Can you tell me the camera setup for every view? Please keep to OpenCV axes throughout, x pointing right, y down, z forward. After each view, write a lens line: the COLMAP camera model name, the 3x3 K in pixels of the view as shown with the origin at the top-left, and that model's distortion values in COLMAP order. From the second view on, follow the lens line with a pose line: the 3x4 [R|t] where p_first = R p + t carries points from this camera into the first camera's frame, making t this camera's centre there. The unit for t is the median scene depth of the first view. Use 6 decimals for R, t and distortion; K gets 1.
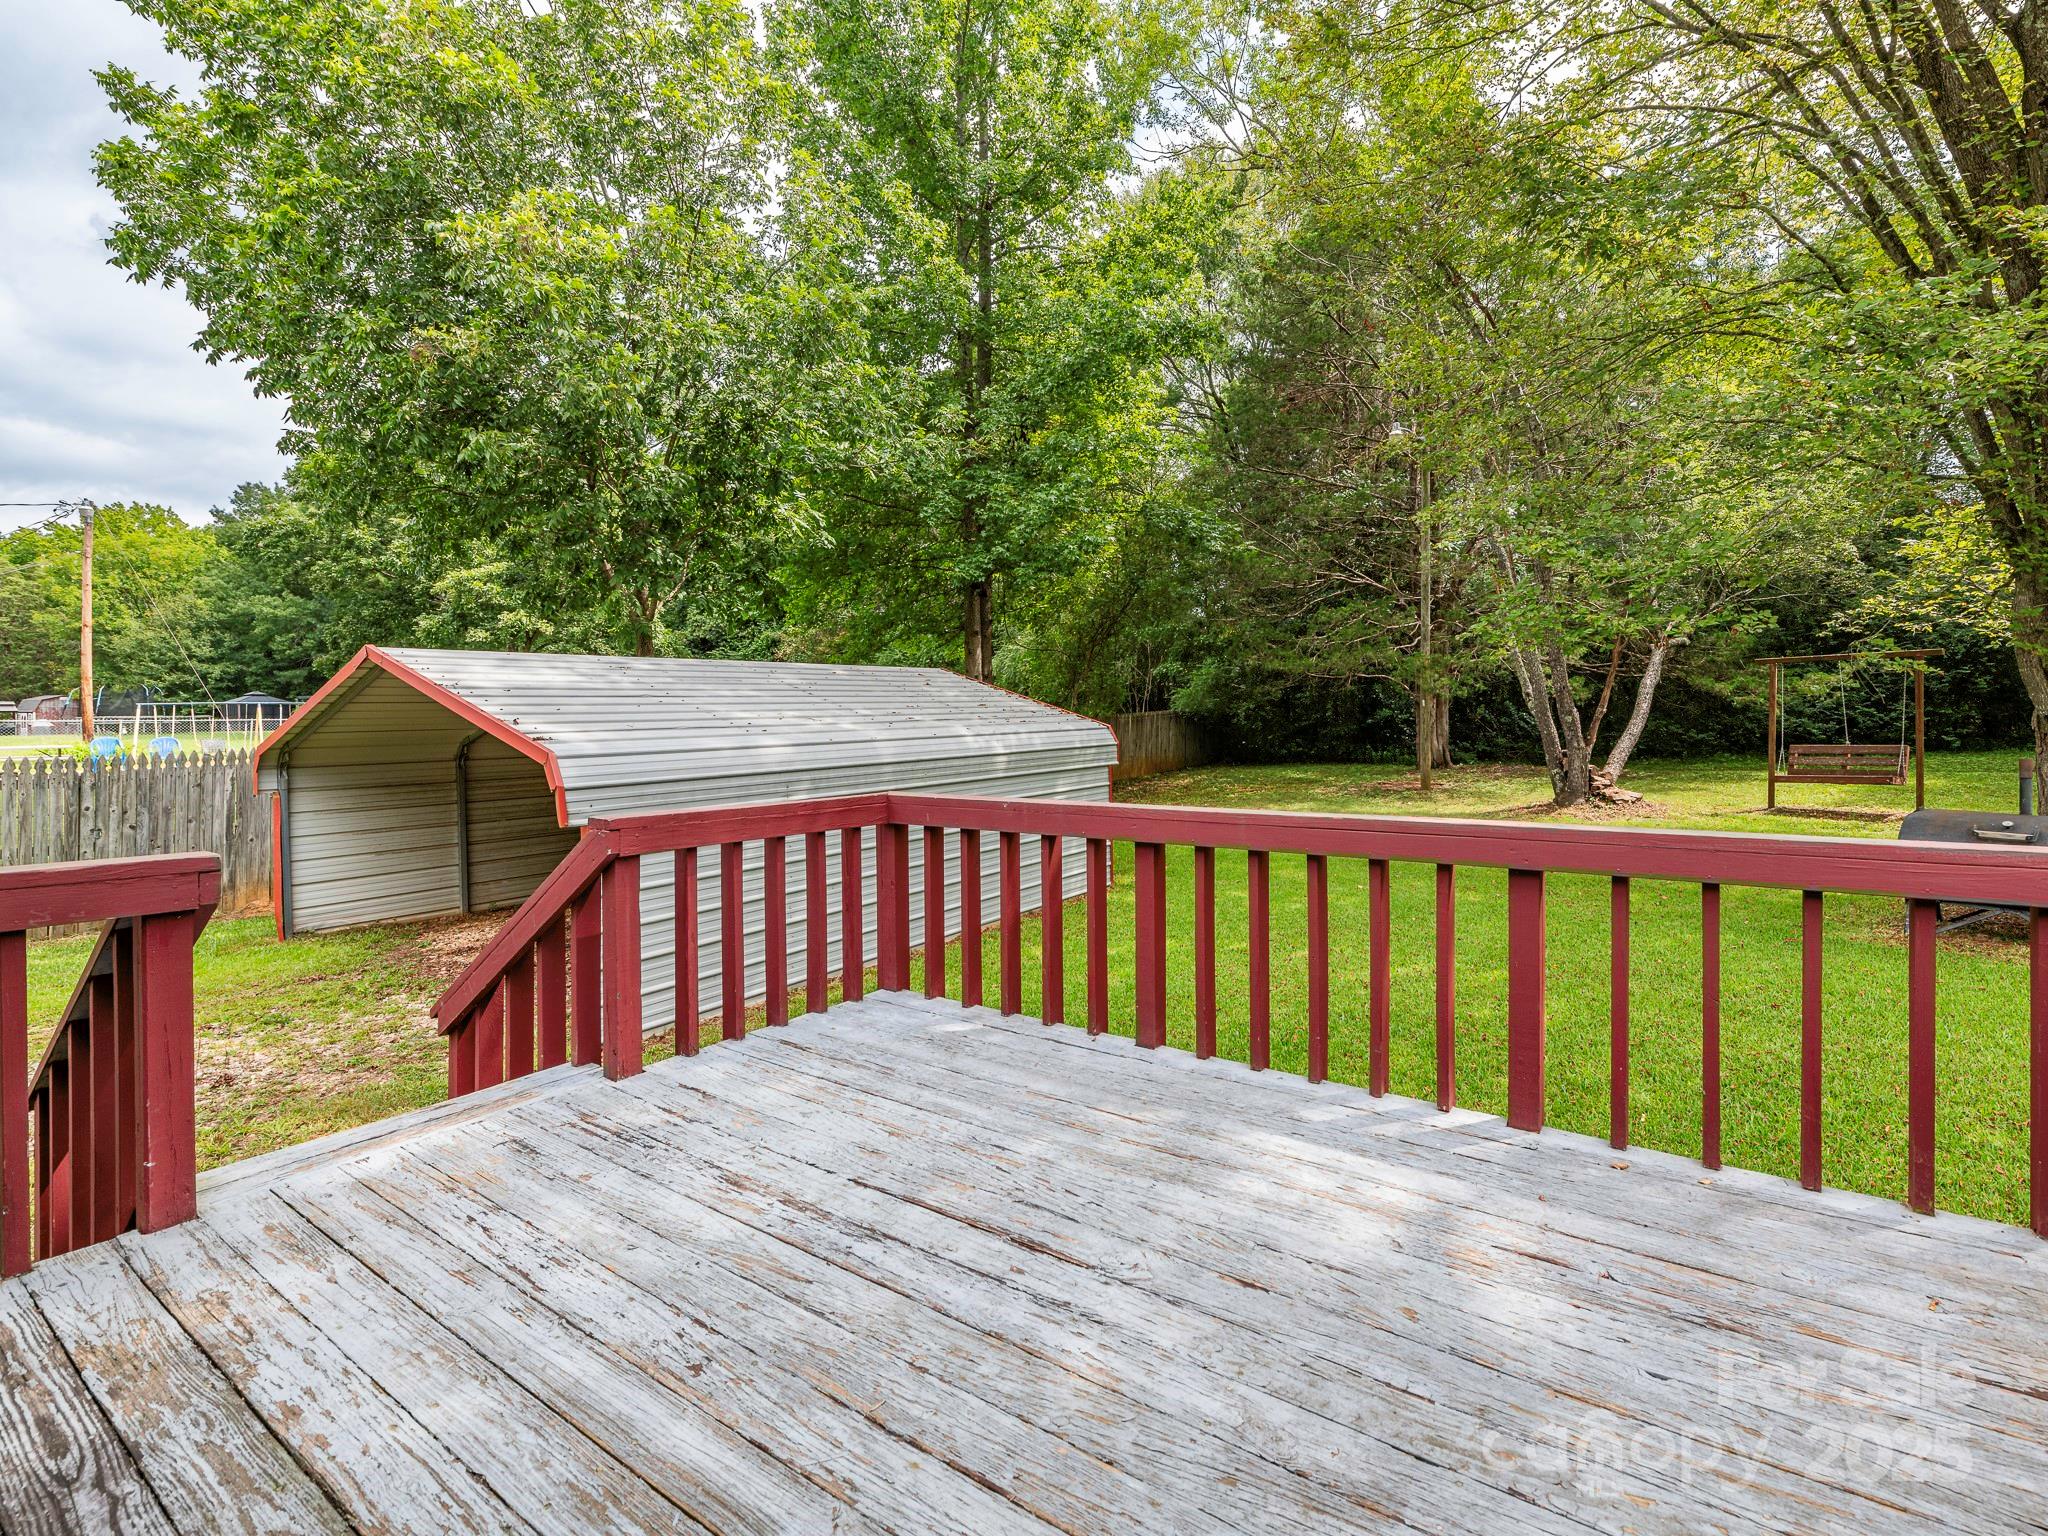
lens RADIAL K [[913.8, 0, 1128.7], [0, 913.8, 717.1], [0, 0, 1]] dist [0.020225, -0.006744]
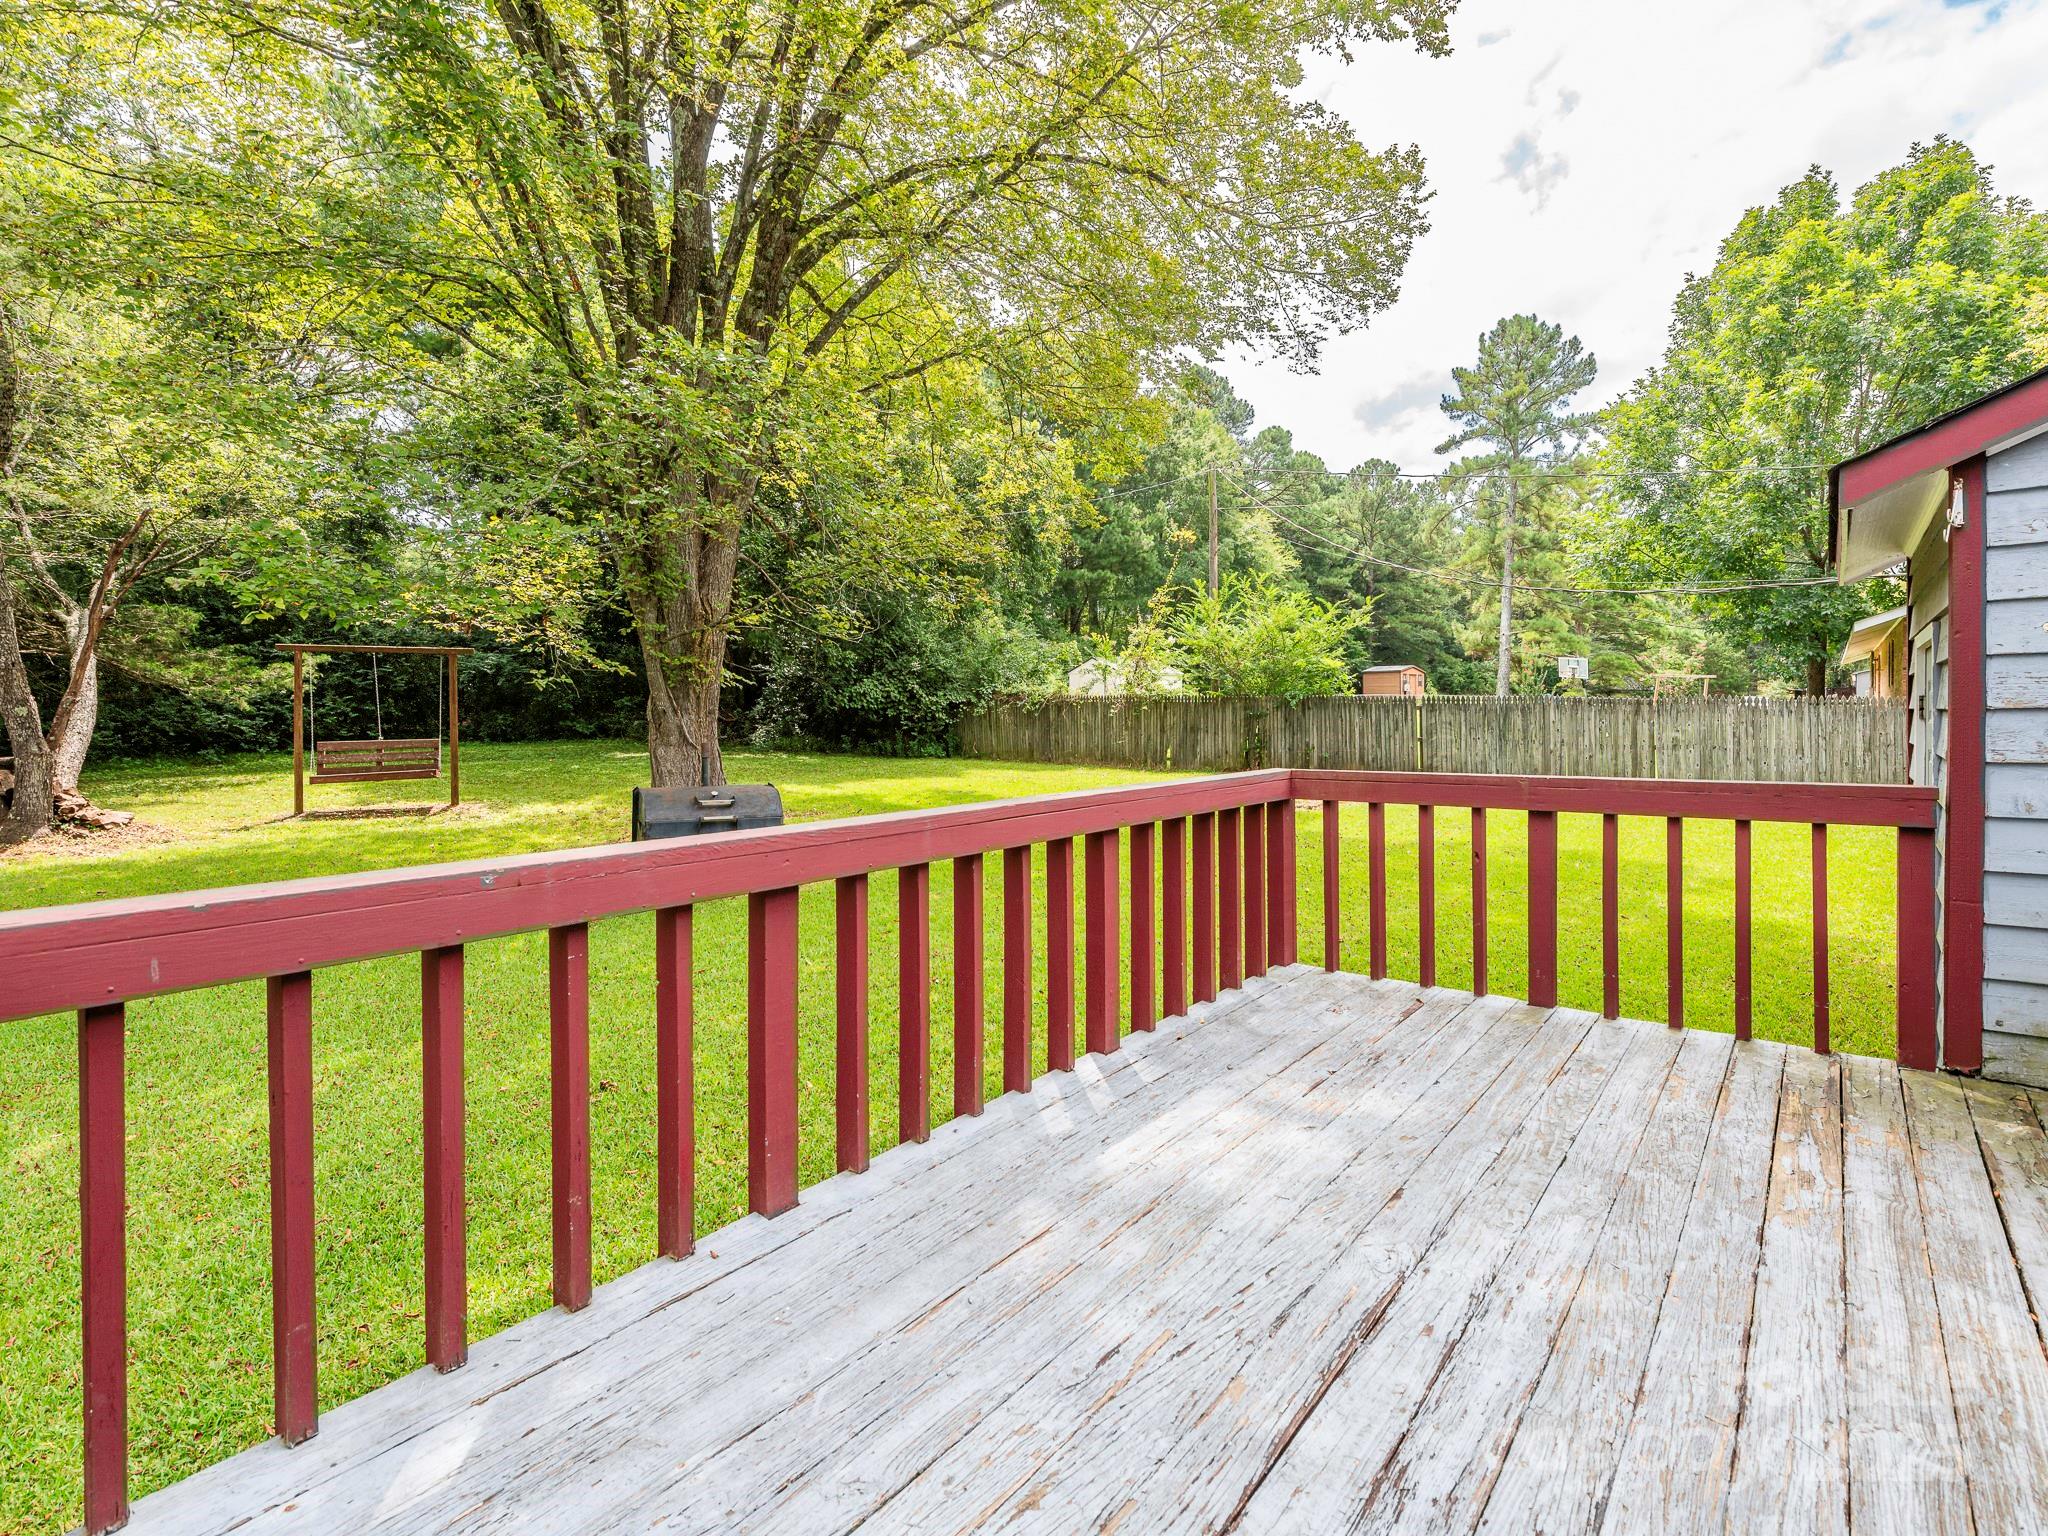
lens RADIAL K [[954.7, 0, 1059.1], [0, 954.7, 730.8], [0, 0, 1]] dist [0.024038, -0.011842]
pose [[0.099009, -0.011087, 0.995025, -0.139752], [-0.004374, 0.999923, 0.011577, 0.004442], [-0.995077, -0.005499, 0.098953, 0.168413]]
